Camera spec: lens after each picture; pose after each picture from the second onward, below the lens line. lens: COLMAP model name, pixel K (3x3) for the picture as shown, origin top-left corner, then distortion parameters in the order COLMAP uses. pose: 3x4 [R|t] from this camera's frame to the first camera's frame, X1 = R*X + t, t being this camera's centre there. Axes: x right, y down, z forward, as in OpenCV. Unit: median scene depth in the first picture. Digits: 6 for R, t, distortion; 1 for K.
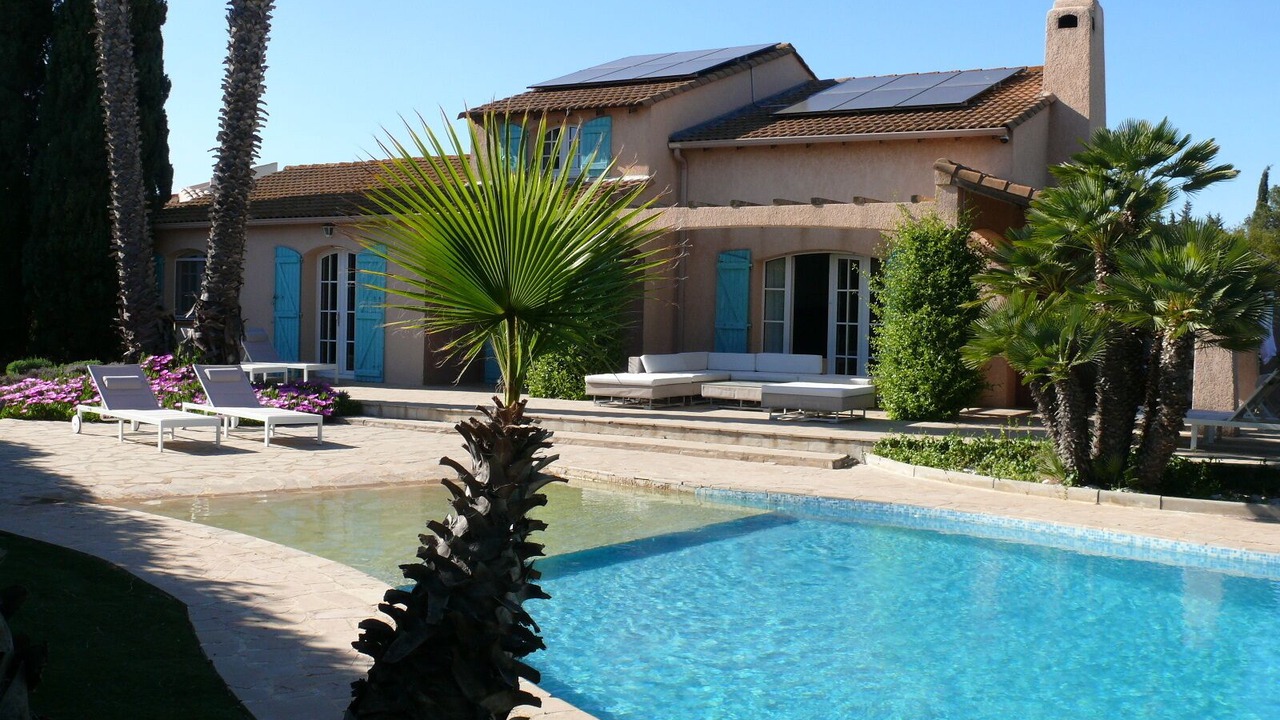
lens RADIAL K [[1332.2, 0, 640.0], [0, 1332.2, 360.0], [0, 0, 1]] dist [-0.147259, 0.207210]
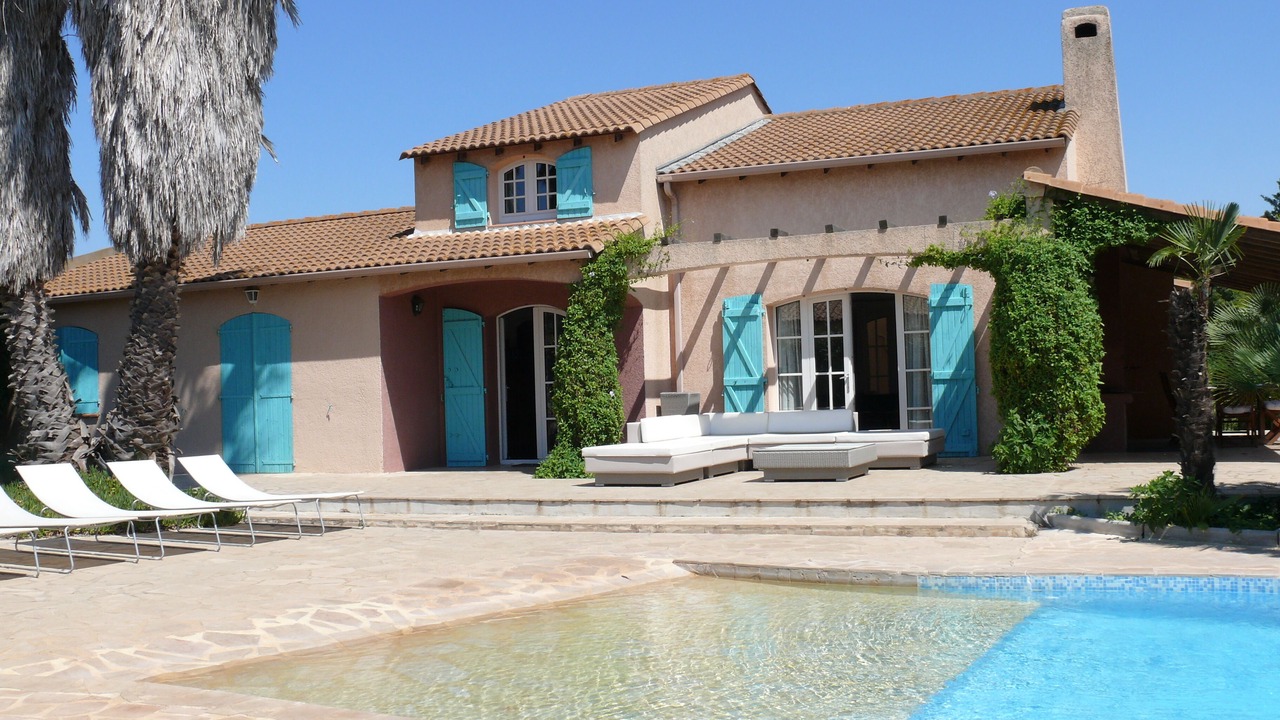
lens RADIAL K [[1332.2, 0, 640.0], [0, 1332.2, 360.0], [0, 0, 1]] dist [-0.147259, 0.207210]
pose [[0.984492, -0.055389, 0.166456, -0.144818], [0.063840, 0.996906, -0.045854, -0.003493], [-0.163402, 0.055769, 0.984982, 0.151004]]
